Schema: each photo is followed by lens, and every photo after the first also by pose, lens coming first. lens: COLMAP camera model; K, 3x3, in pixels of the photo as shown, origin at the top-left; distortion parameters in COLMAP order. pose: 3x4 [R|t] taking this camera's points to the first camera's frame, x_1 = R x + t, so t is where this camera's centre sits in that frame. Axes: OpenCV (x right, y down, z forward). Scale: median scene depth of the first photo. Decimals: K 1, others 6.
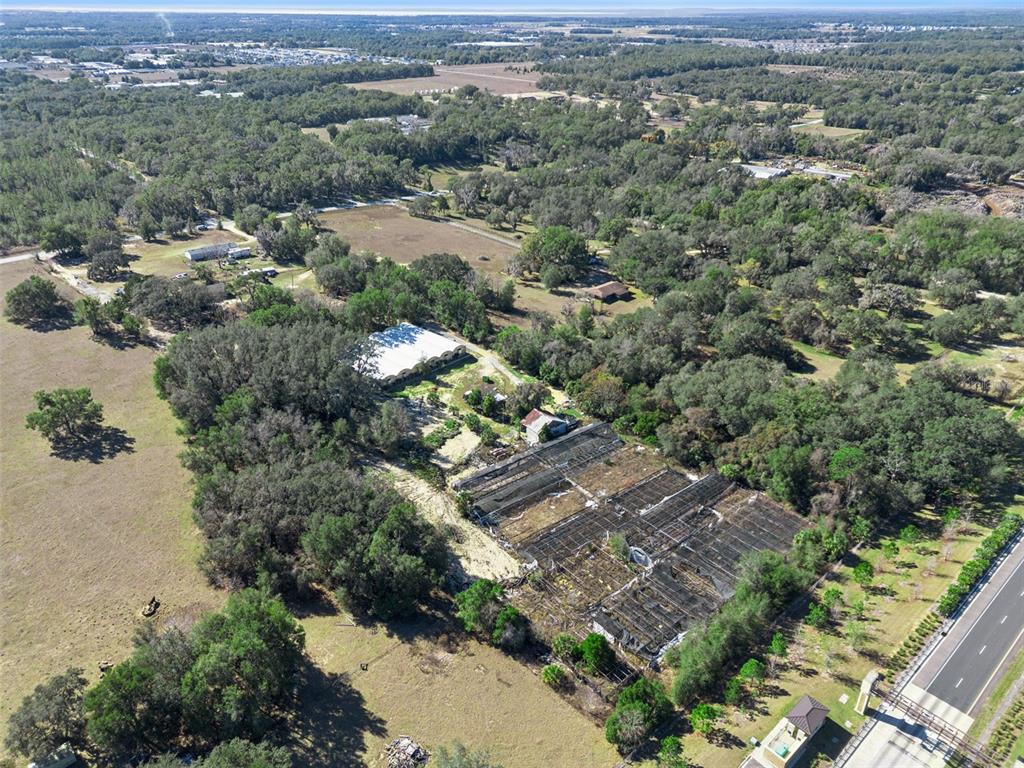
lens RADIAL K [[721.7, 0, 526.4], [0, 721.7, 386.6], [0, 0, 1]] dist [0.074381, -0.062442]
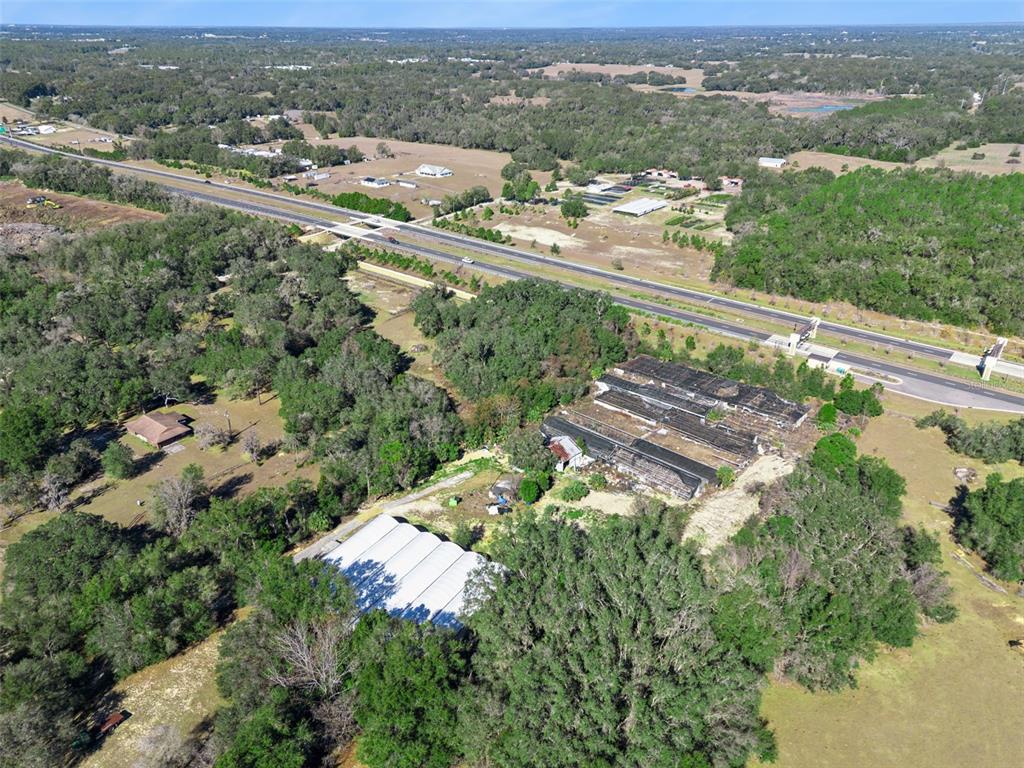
lens RADIAL K [[713.7, 0, 484.4], [0, 713.7, 406.9], [0, 0, 1]] dist [0.059153, -0.060121]
pose [[-0.117020, -0.480987, 0.868883, -0.780294], [0.464579, 0.746753, 0.475948, -0.502301], [-0.877766, 0.459360, 0.136072, 0.943081]]
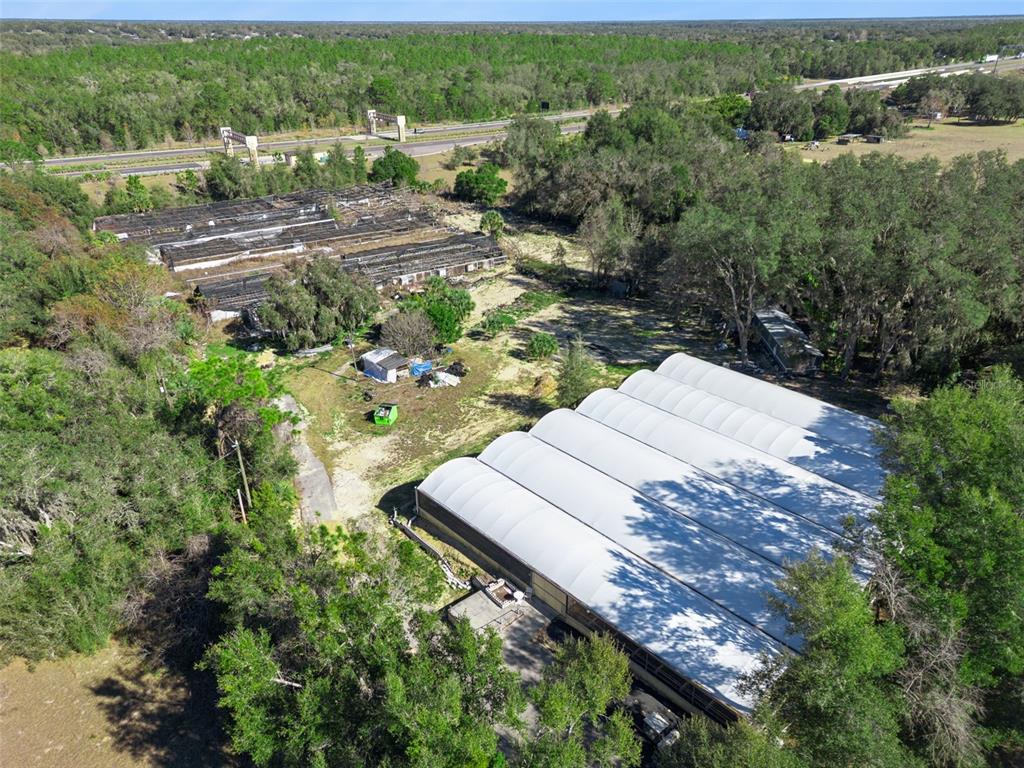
lens RADIAL K [[738.7, 0, 503.0], [0, 738.7, 381.8], [0, 0, 1]] dist [0.076288, -0.069718]
pose [[-0.991742, -0.062833, 0.111802, -0.165735], [0.052732, 0.594874, 0.802088, -0.322455], [-0.116906, 0.801360, -0.586648, 1.351052]]
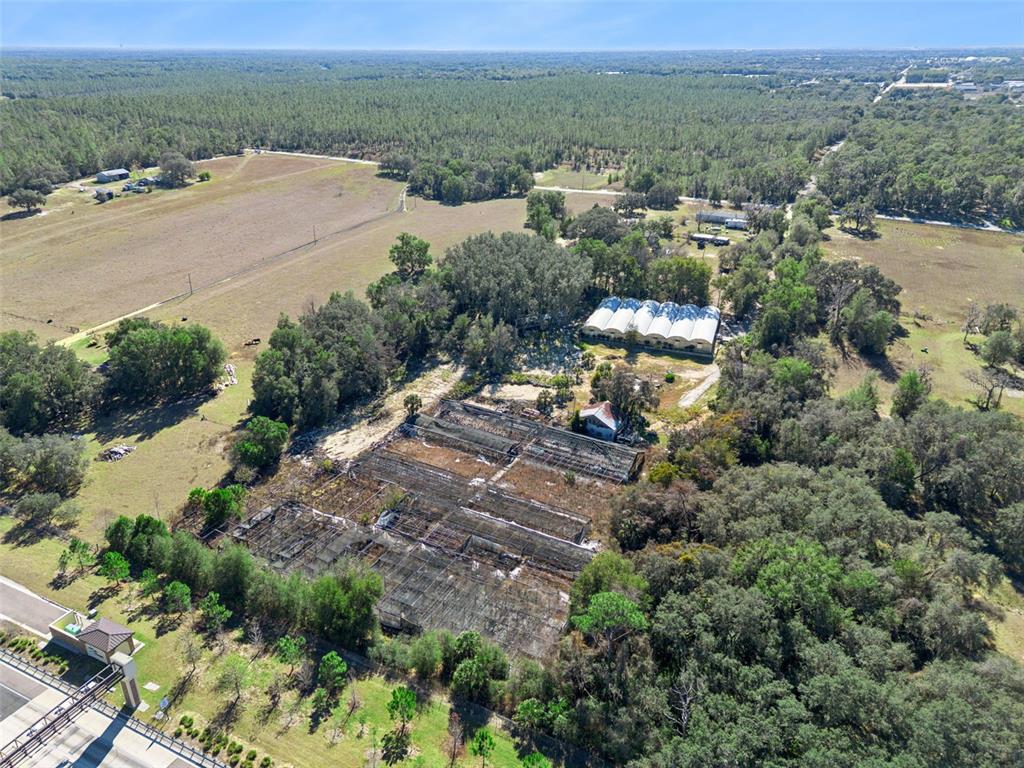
lens RADIAL K [[738.7, 0, 503.0], [0, 738.7, 381.8], [0, 0, 1]] dist [0.076288, -0.069718]
pose [[0.355269, 0.379605, -0.854216, 0.687464], [-0.430706, 0.877521, 0.210830, -0.114975], [0.829624, 0.293015, 0.475254, 0.511270]]
